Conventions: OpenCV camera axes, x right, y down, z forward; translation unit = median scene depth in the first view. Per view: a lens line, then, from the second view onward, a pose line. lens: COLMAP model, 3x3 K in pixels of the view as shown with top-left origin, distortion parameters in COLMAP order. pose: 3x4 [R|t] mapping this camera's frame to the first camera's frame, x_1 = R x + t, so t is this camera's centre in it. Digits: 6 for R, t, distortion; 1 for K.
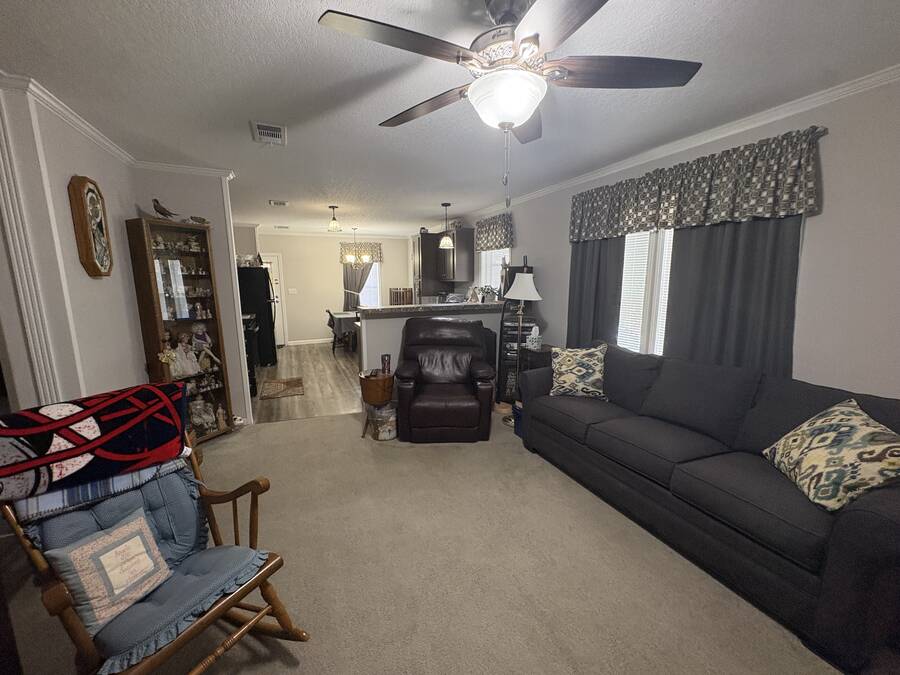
lens RADIAL K [[369.9, 0, 450.0], [0, 369.9, 337.5], [0, 0, 1]] dist [0.001035, 0.000104]
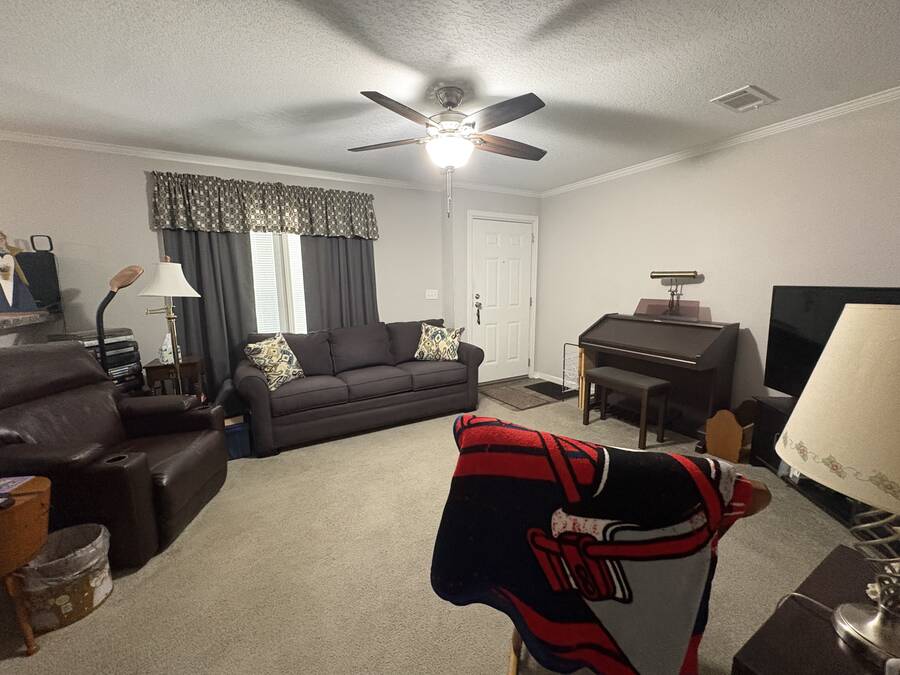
lens RADIAL K [[358.8, 0, 450.0], [0, 358.8, 337.5], [0, 0, 1]] dist [0.000370, 0.000211]
pose [[-0.095126, -0.139708, 0.985613, -0.724175], [0.185787, 0.970215, 0.155456, -0.039145], [-0.977975, 0.197902, -0.066337, 0.624238]]
